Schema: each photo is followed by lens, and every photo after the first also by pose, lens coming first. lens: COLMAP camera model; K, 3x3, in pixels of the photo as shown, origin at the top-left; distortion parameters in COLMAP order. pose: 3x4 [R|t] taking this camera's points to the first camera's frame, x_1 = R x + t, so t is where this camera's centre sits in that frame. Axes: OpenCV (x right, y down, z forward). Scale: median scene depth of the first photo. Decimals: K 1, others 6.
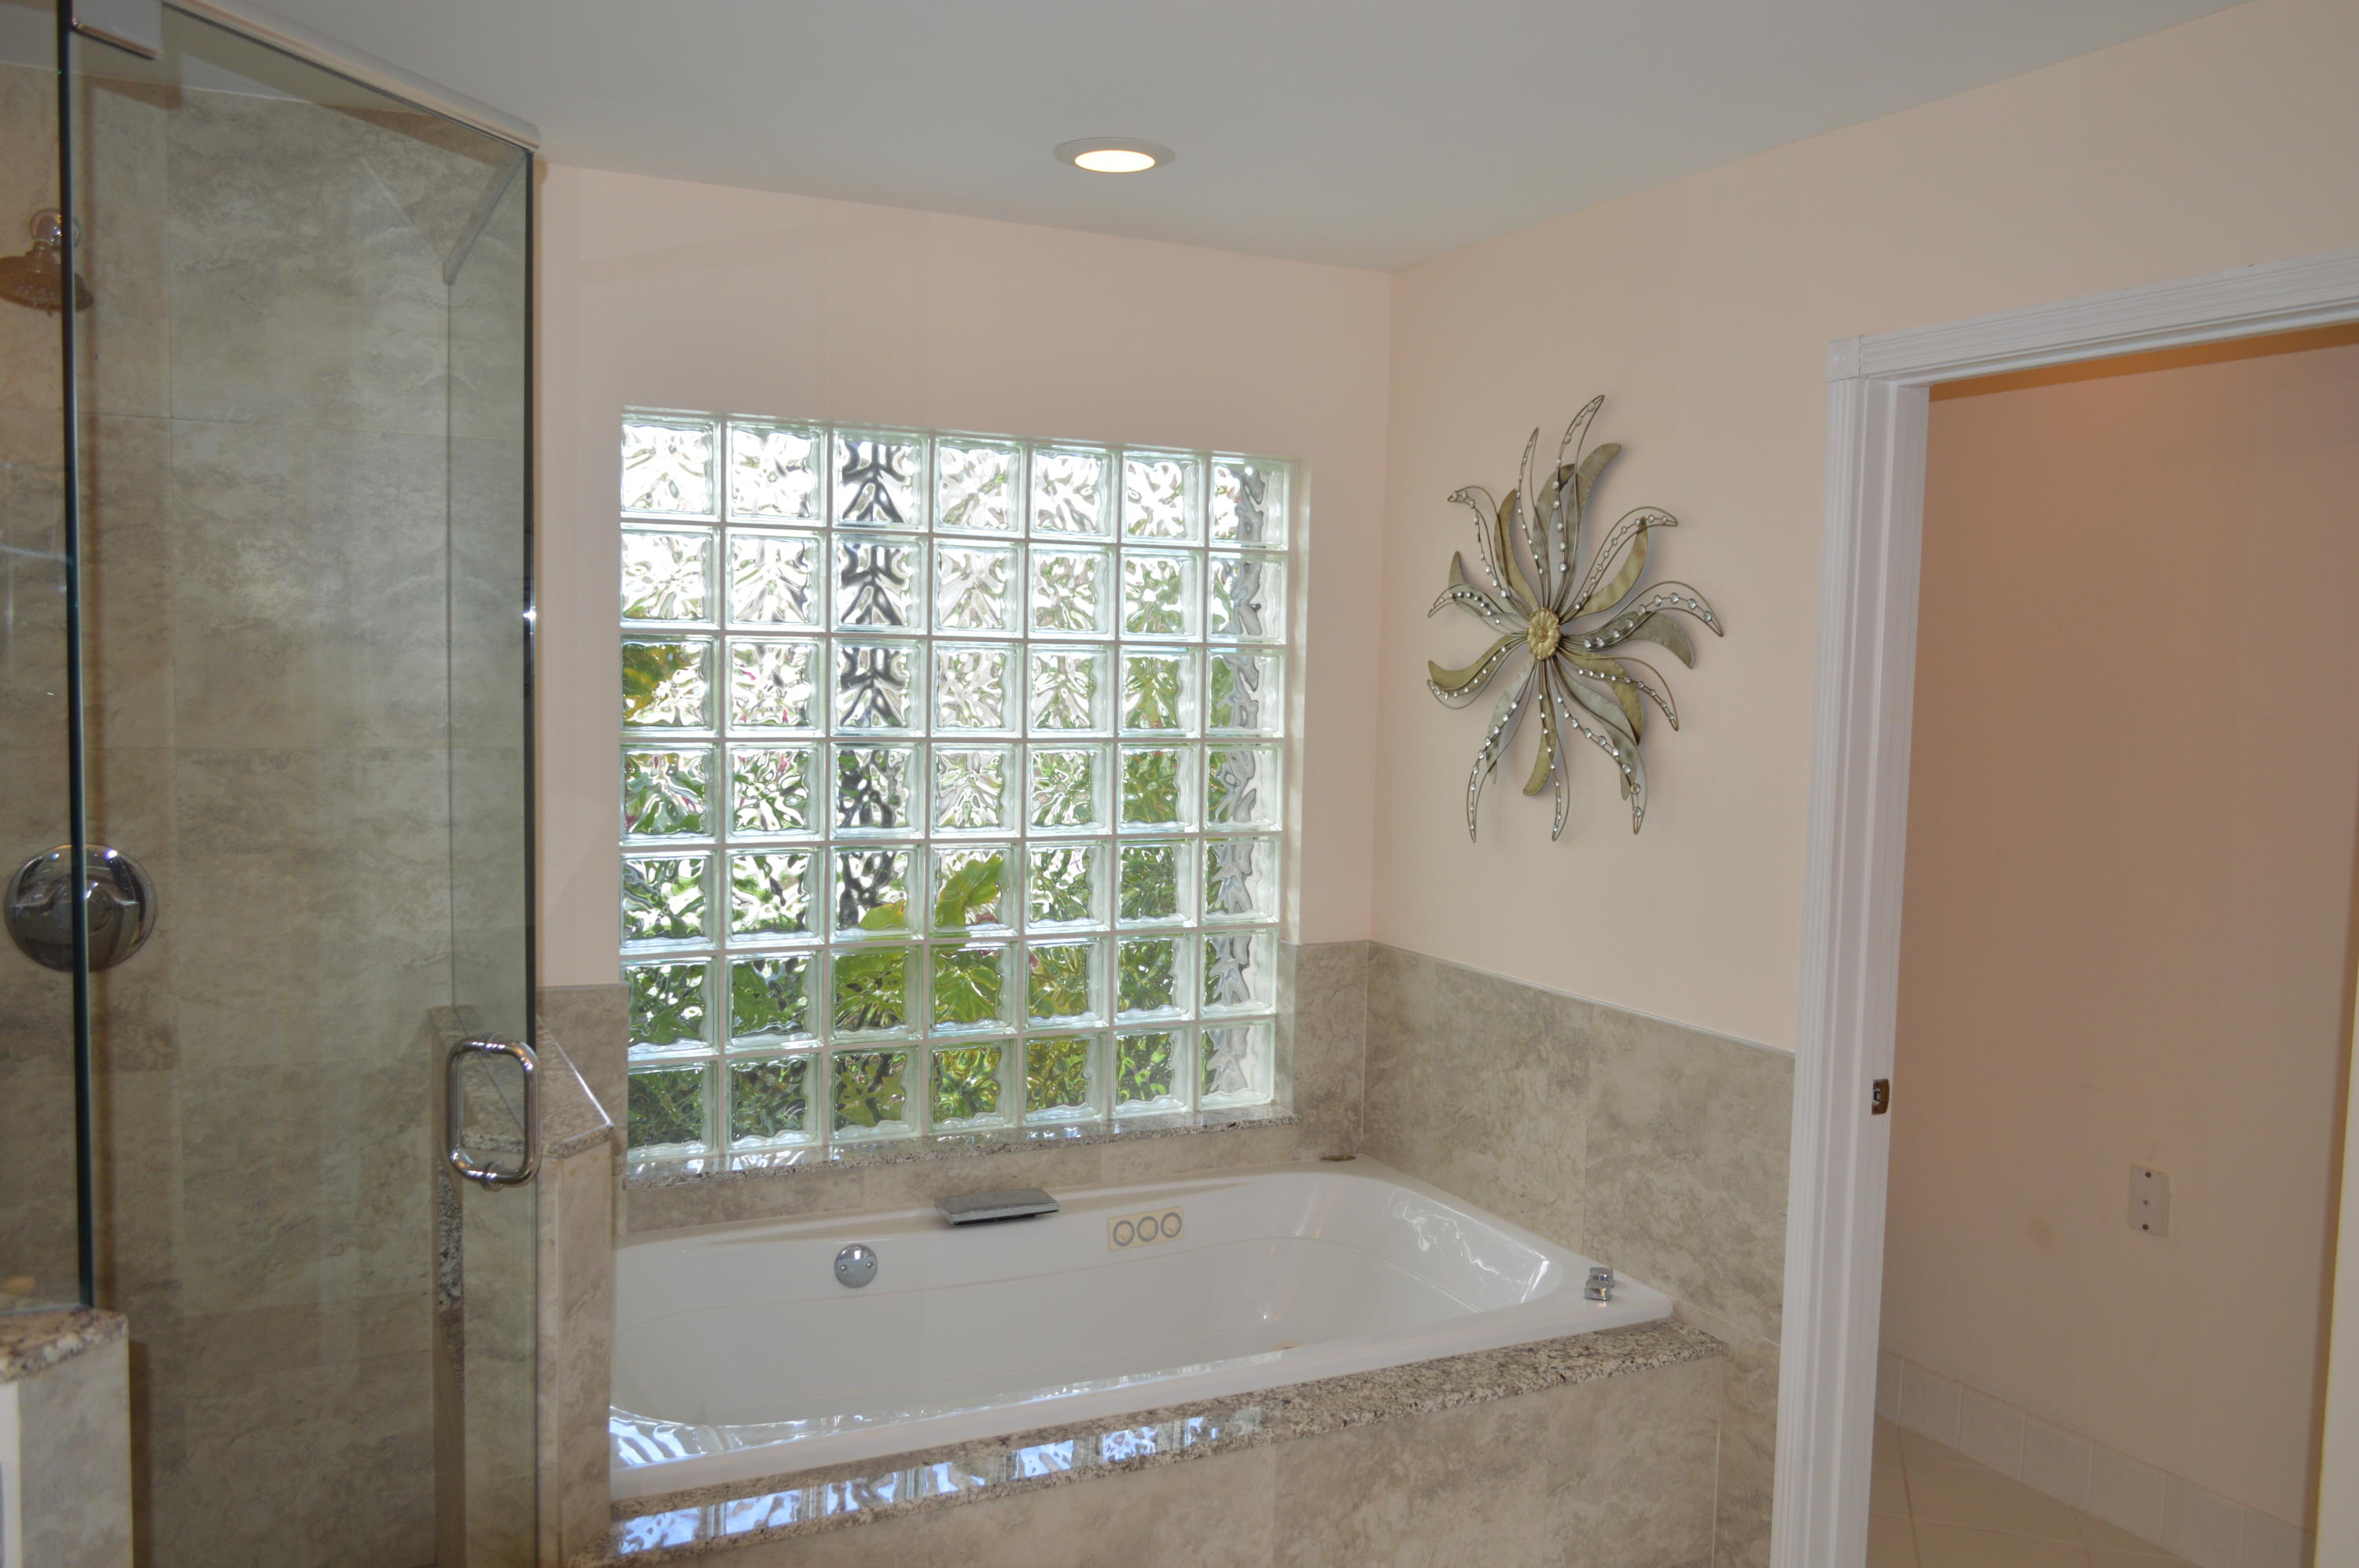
lens RADIAL K [[1863.0, 0, 1177.9], [0, 1863.0, 791.4], [0, 0, 1]] dist [-0.012943, 0.005479]
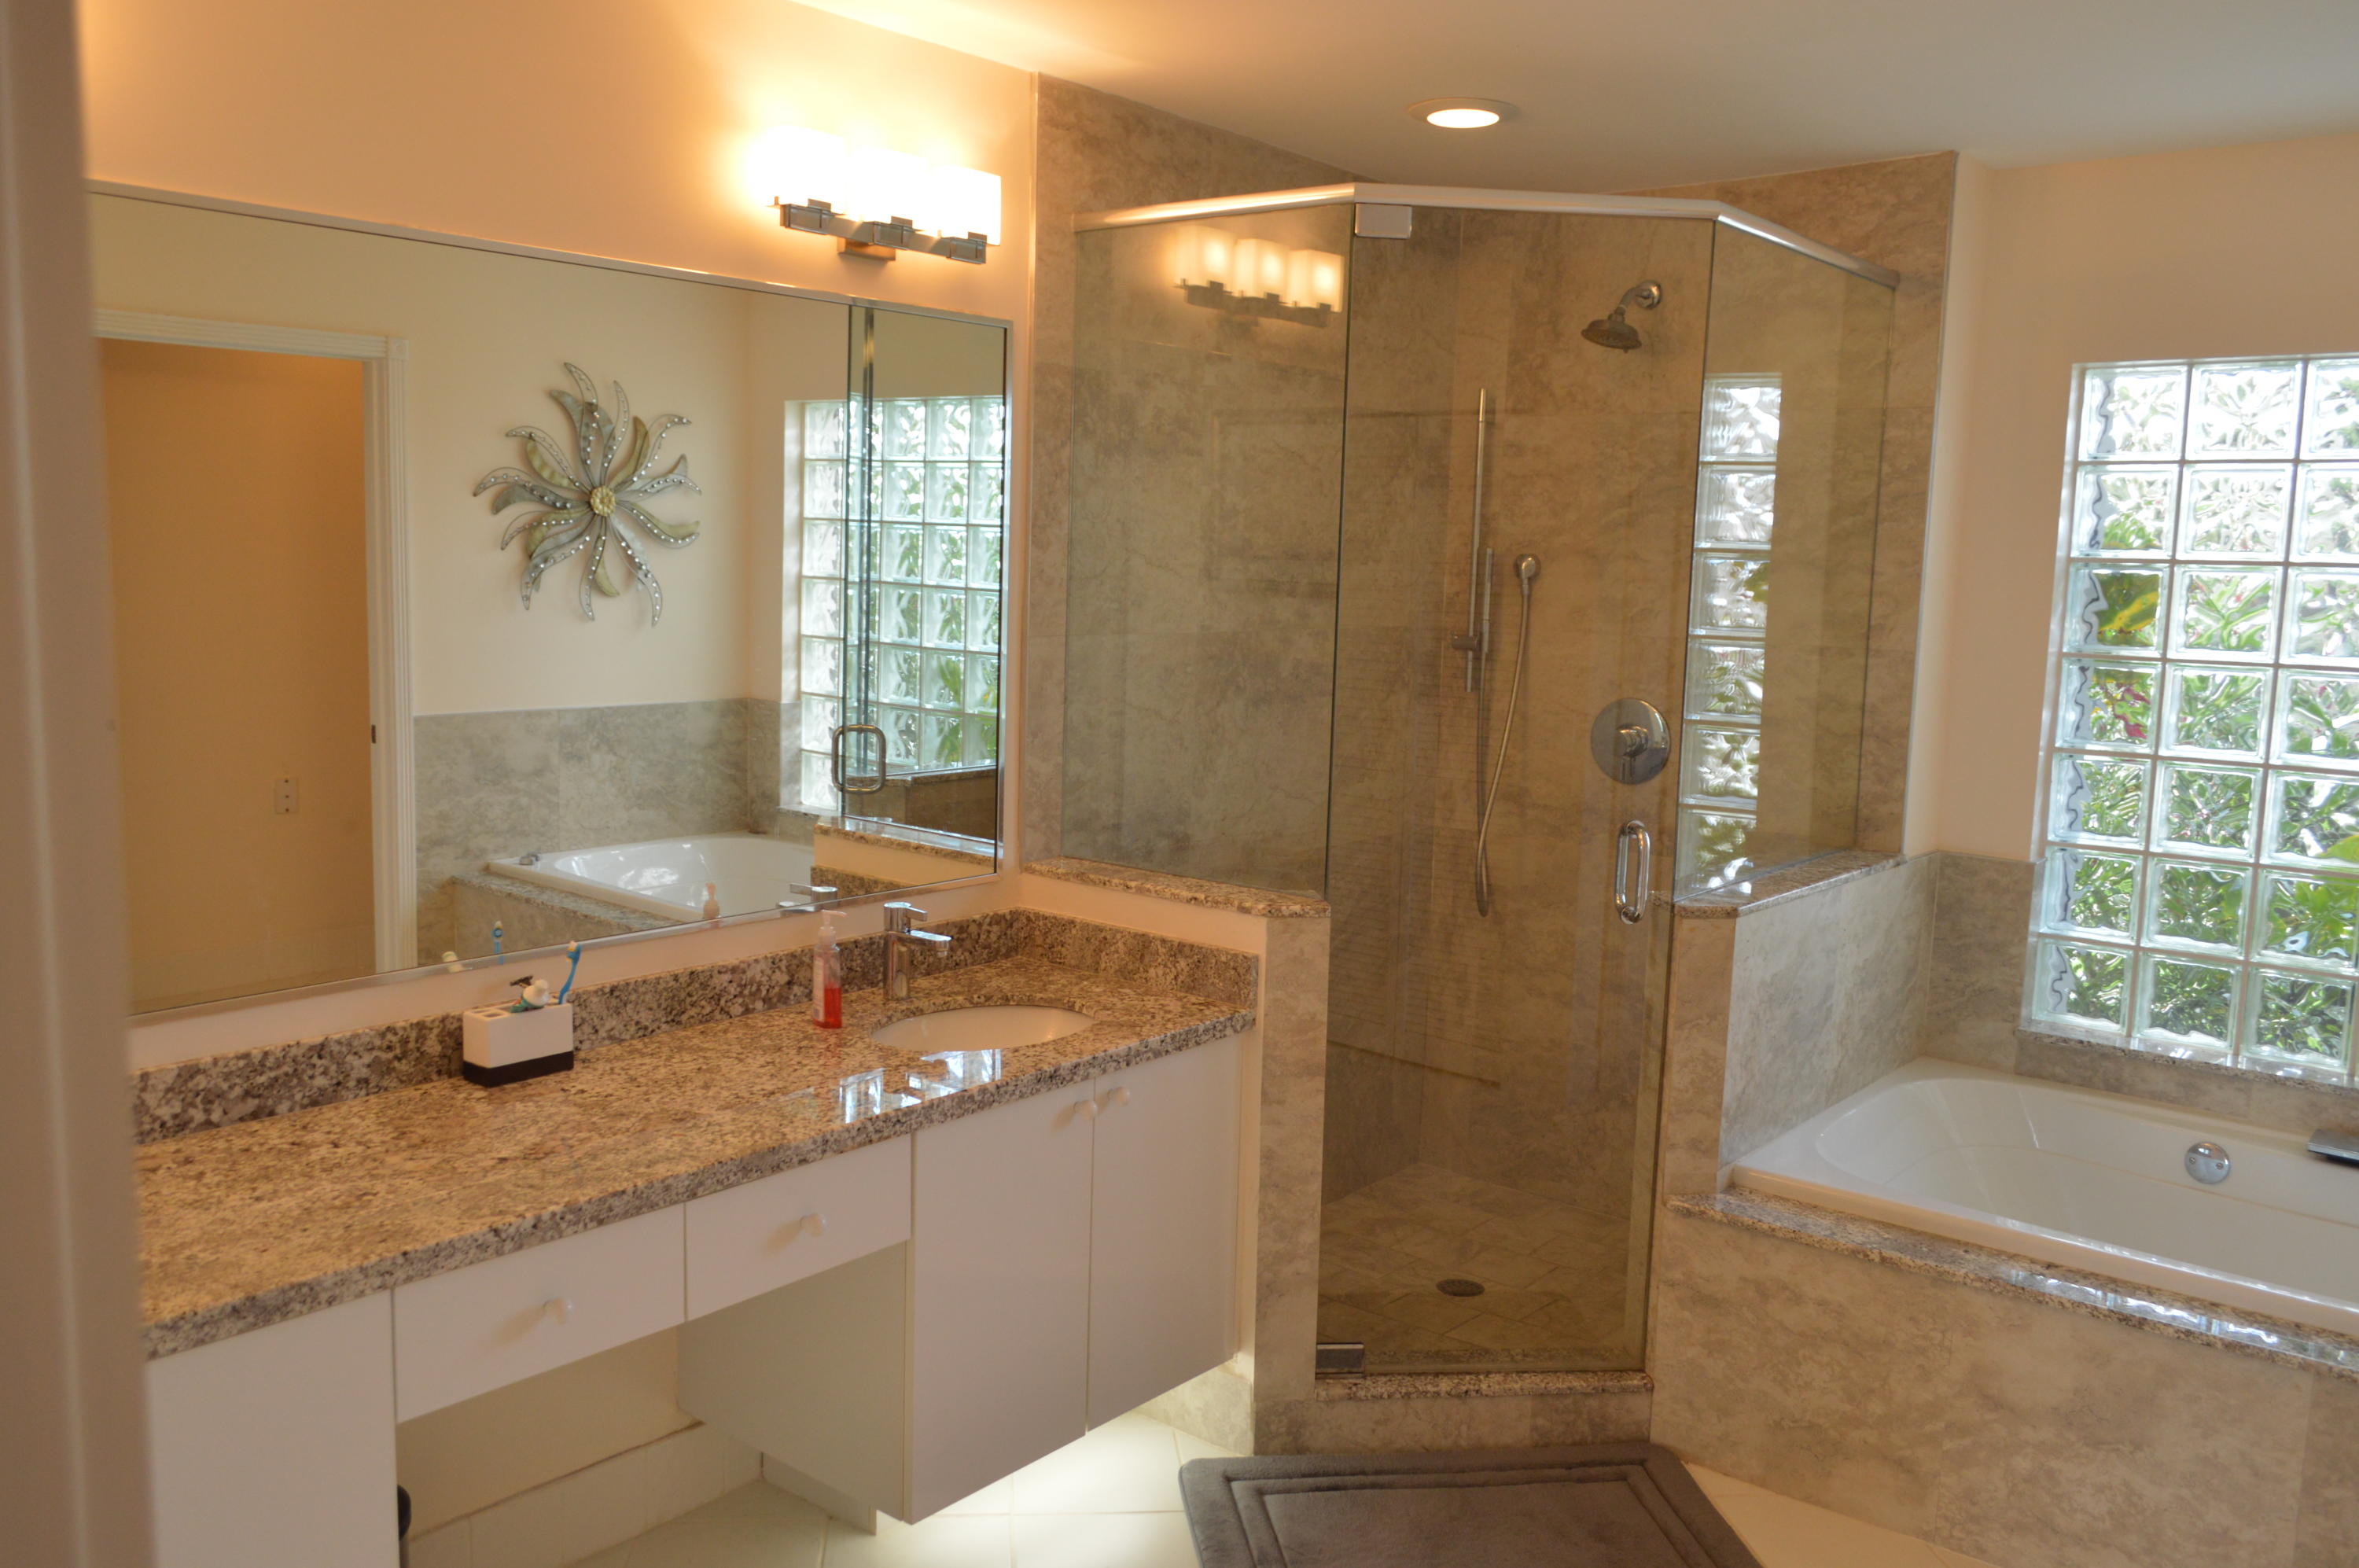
lens RADIAL K [[1863.0, 0, 1172.0], [0, 1863.0, 785.9], [0, 0, 1]] dist [-0.012943, 0.005479]
pose [[0.412702, 0.104198, -0.904887, 0.600596], [-0.084184, 0.993547, 0.076013, 0.013930], [0.906968, 0.044807, 0.418810, 0.019770]]
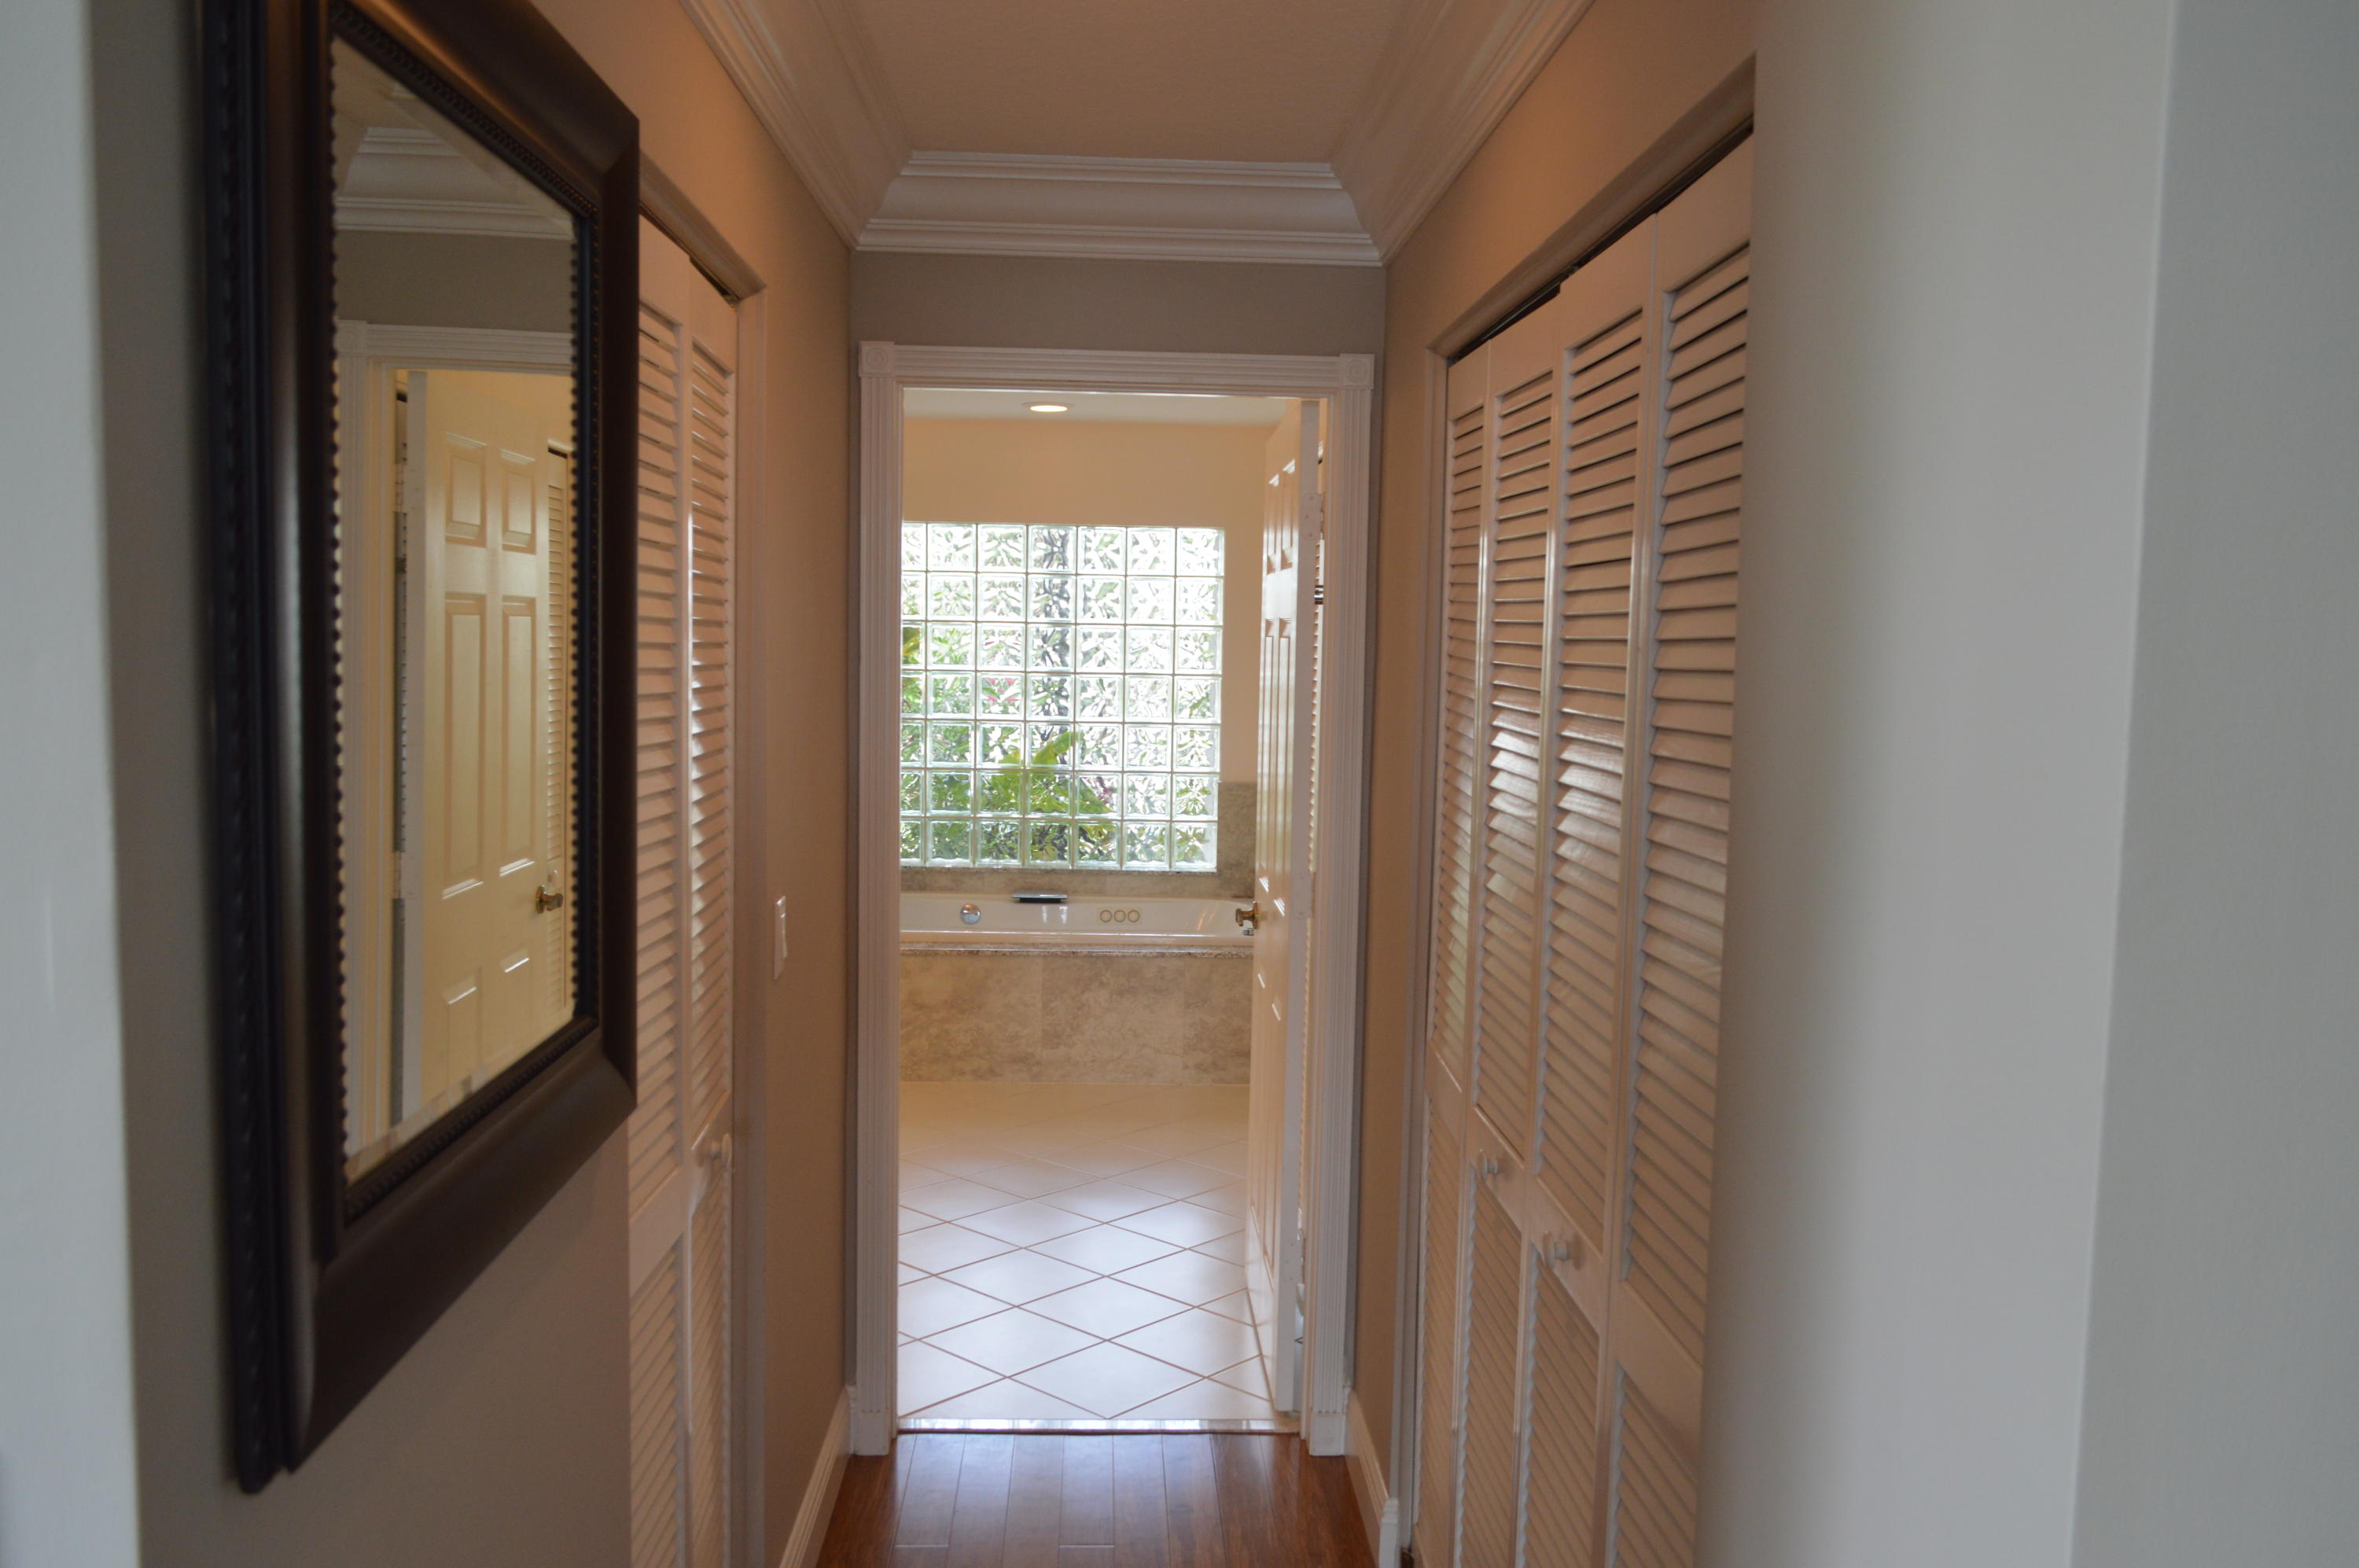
lens RADIAL K [[1863.0, 0, 1185.0], [0, 1863.0, 780.1], [0, 0, 1]] dist [-0.012943, 0.005479]
pose [[0.915241, 0.028372, -0.401907, 1.072784], [-0.028189, 0.999582, 0.006371, 0.092088], [0.401920, 0.005498, 0.915658, -1.026471]]
